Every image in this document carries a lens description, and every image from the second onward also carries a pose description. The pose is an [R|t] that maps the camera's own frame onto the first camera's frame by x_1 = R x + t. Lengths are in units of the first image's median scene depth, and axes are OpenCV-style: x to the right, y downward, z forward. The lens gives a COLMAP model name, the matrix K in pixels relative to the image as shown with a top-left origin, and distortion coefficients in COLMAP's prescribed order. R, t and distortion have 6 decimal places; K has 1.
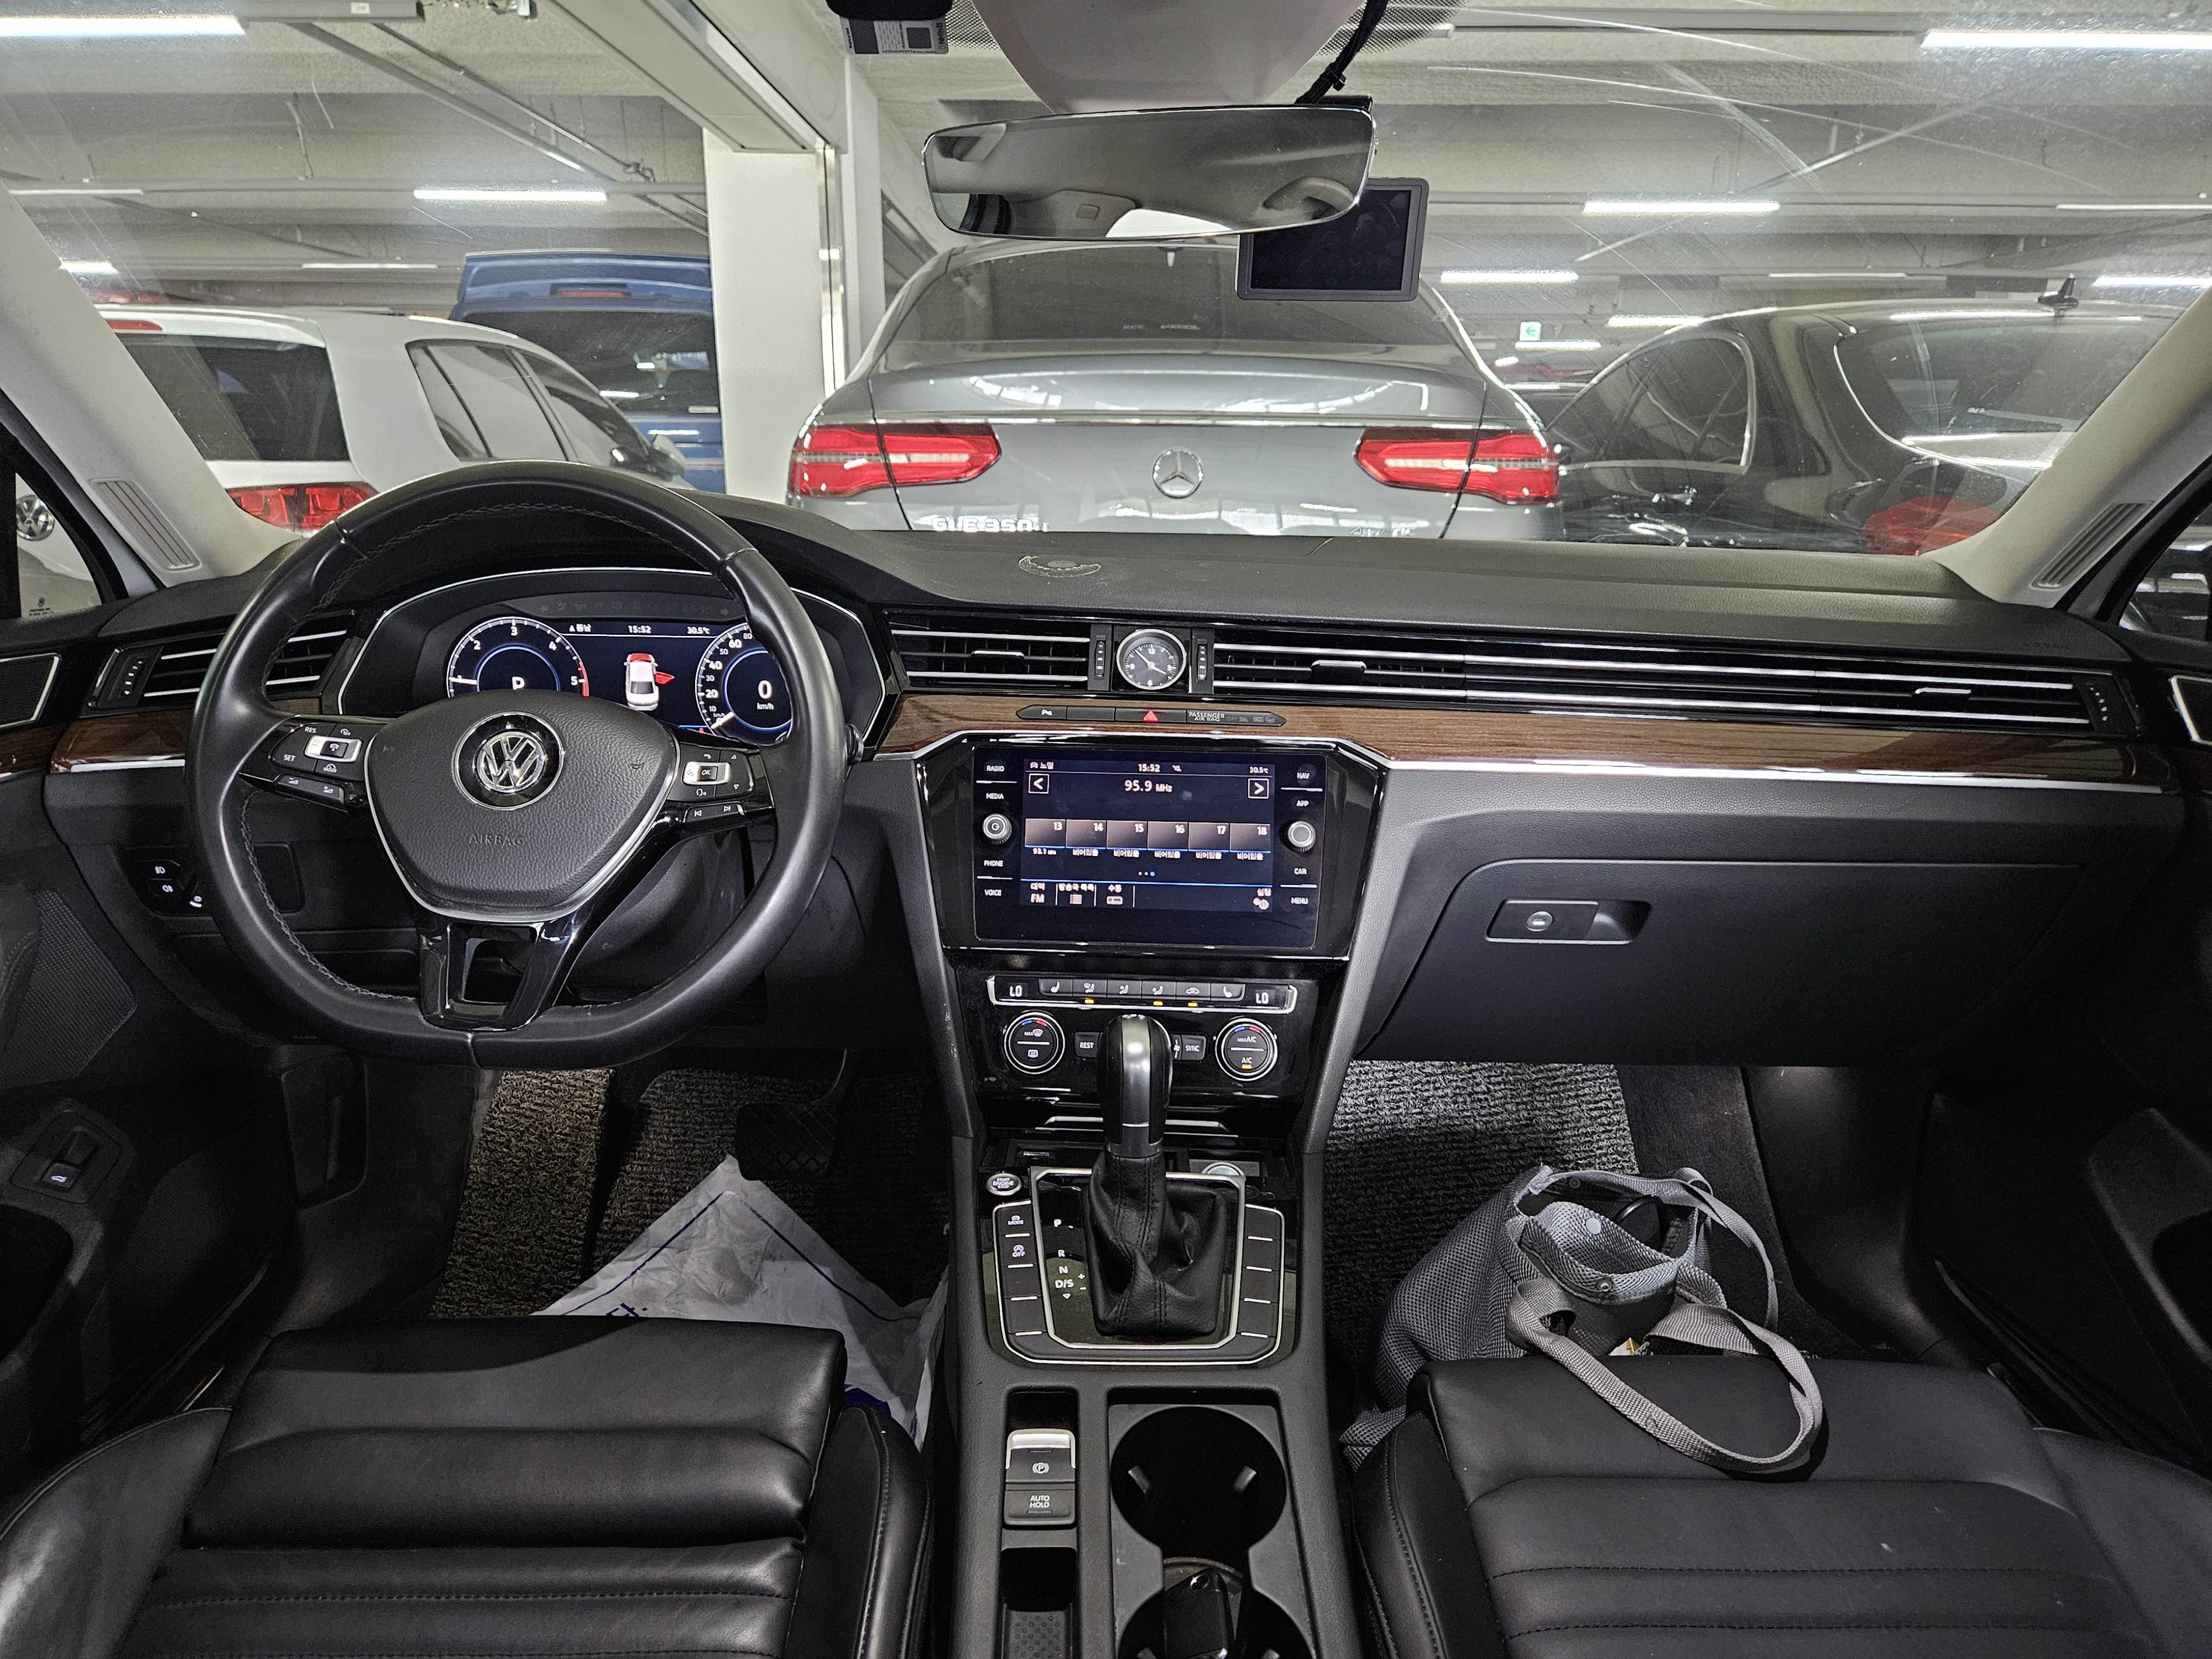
lens RADIAL K [[1485.0, 0, 1120.4], [0, 1485.0, 862.4], [0, 0, 1]] dist [0.042989, -0.044016]
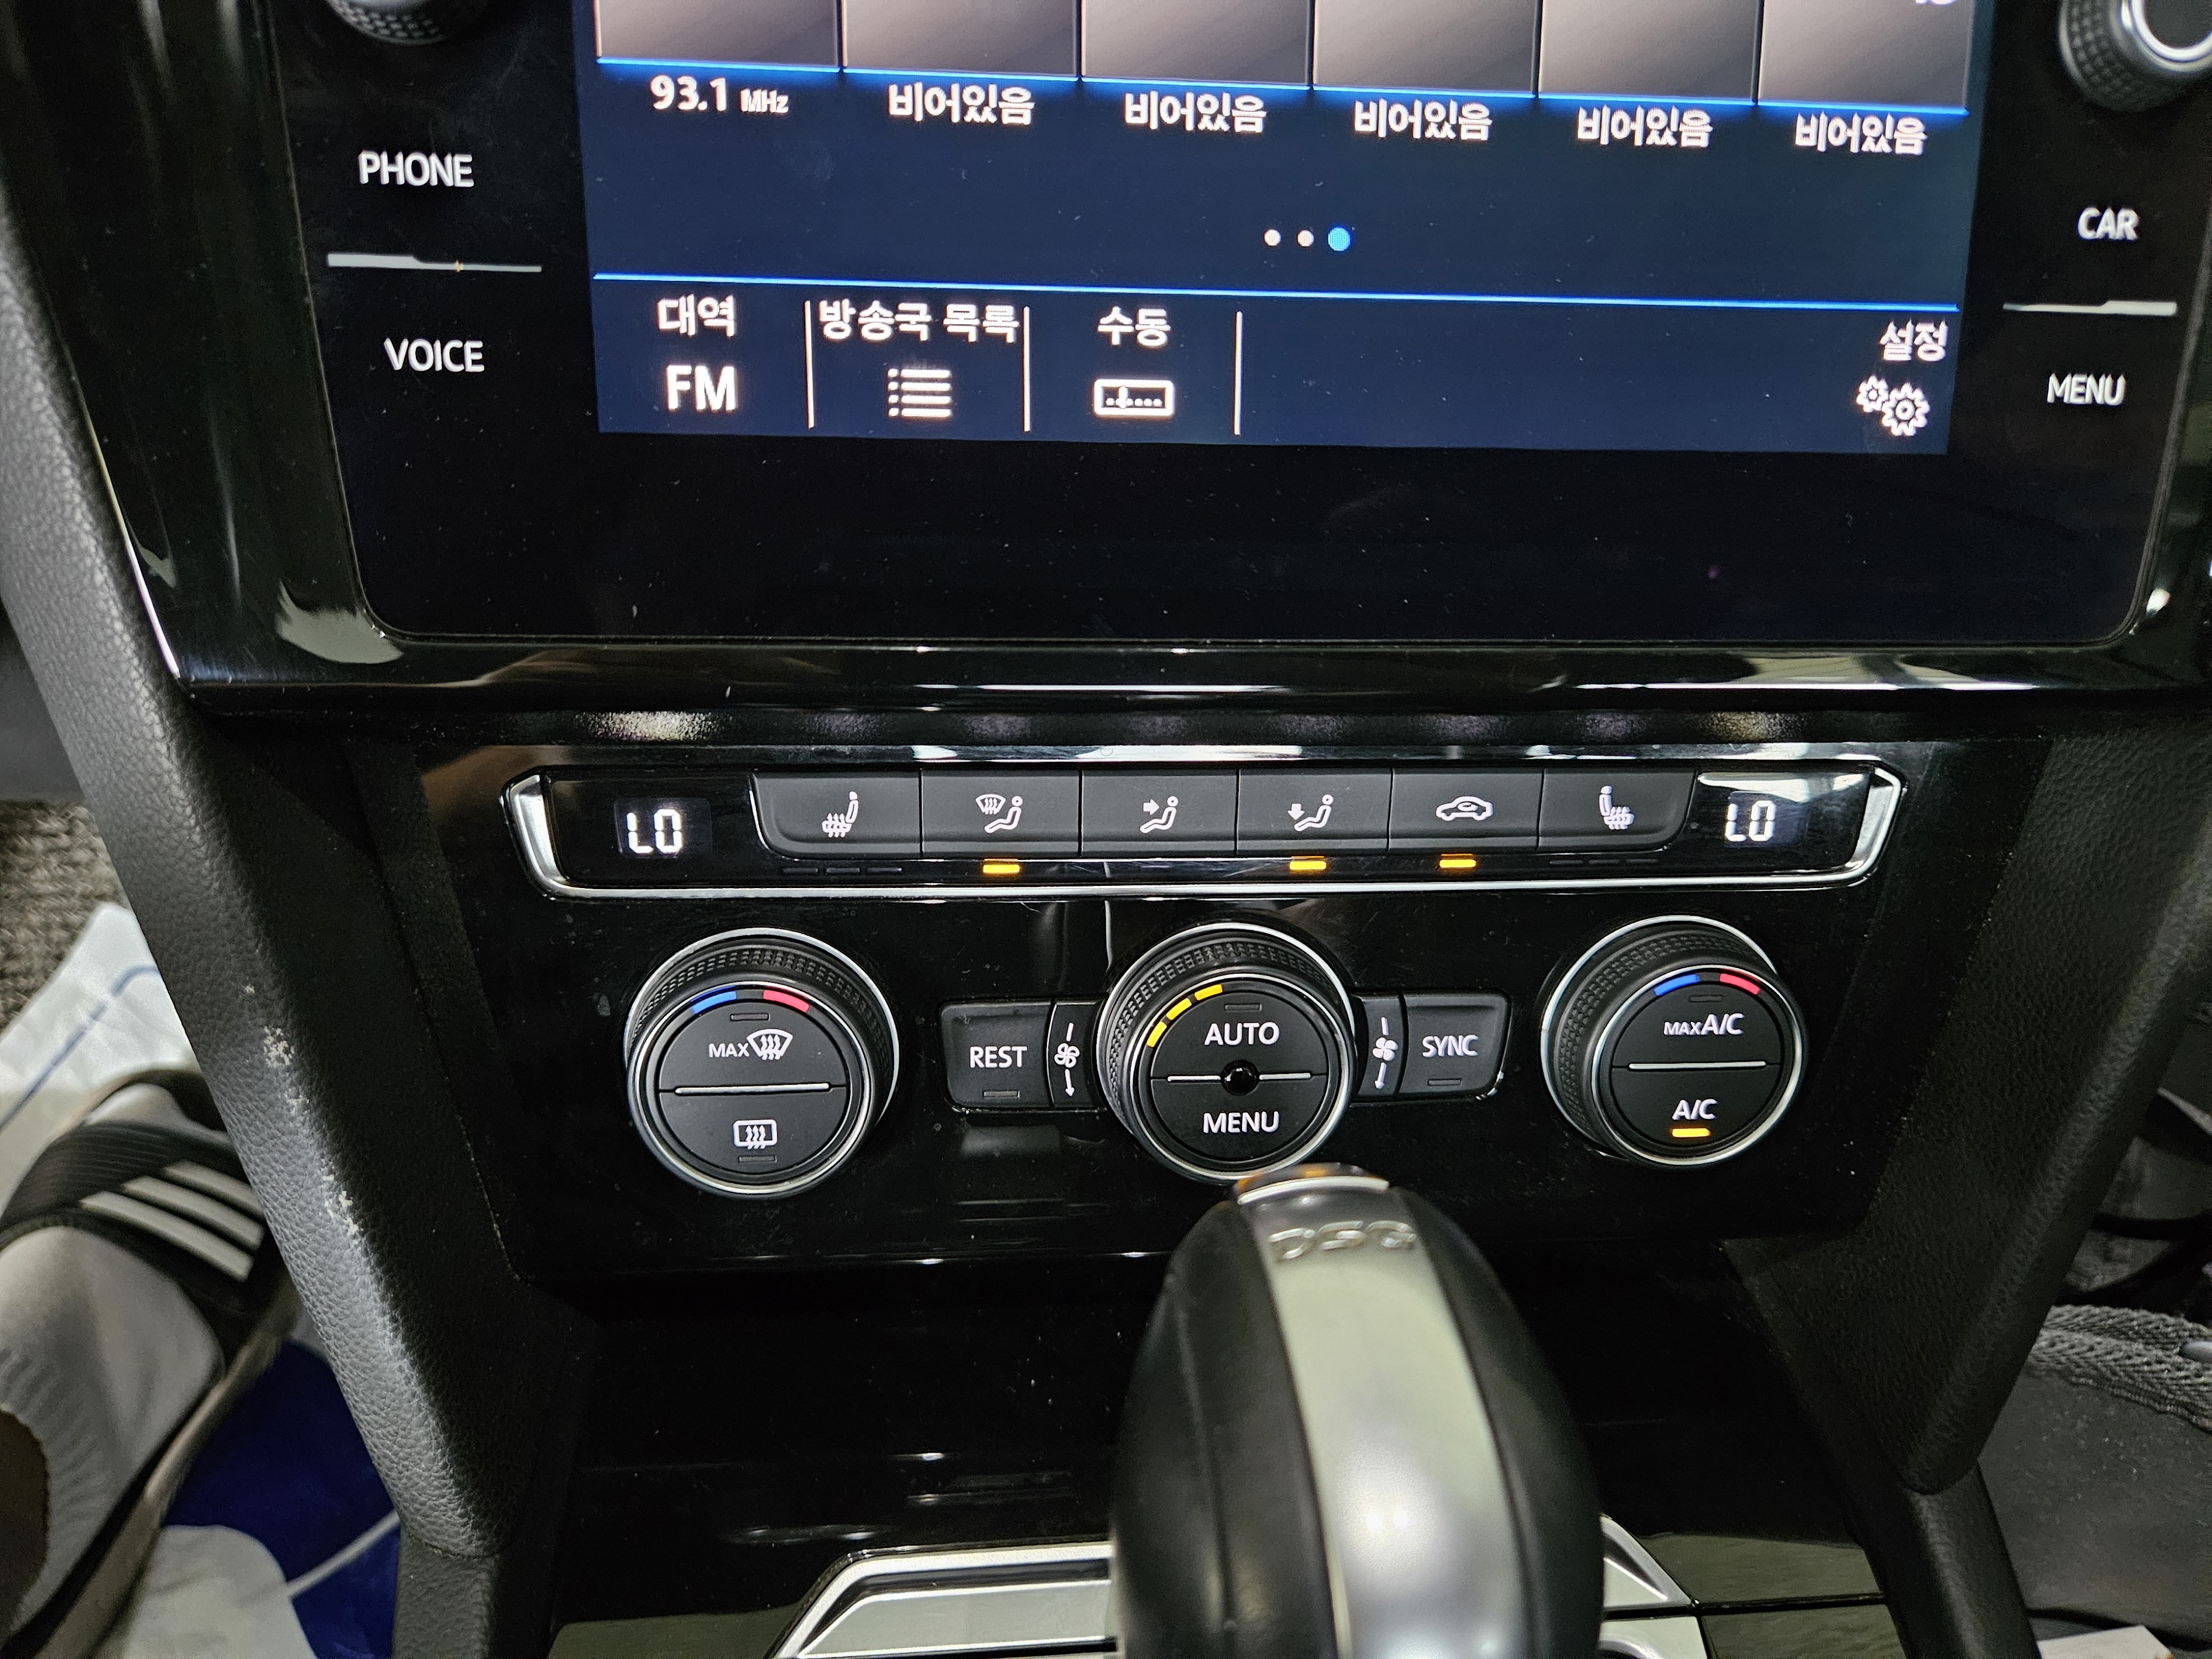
lens RADIAL K [[1485.0, 0, 1103.6], [0, 1485.0, 847.2], [0, 0, 1]] dist [0.042989, -0.044016]
pose [[0.994241, -0.039454, 0.099643, -0.026393], [-0.002613, 0.920569, 0.390571, 0.004541], [-0.107137, -0.388582, 0.915164, 0.764718]]
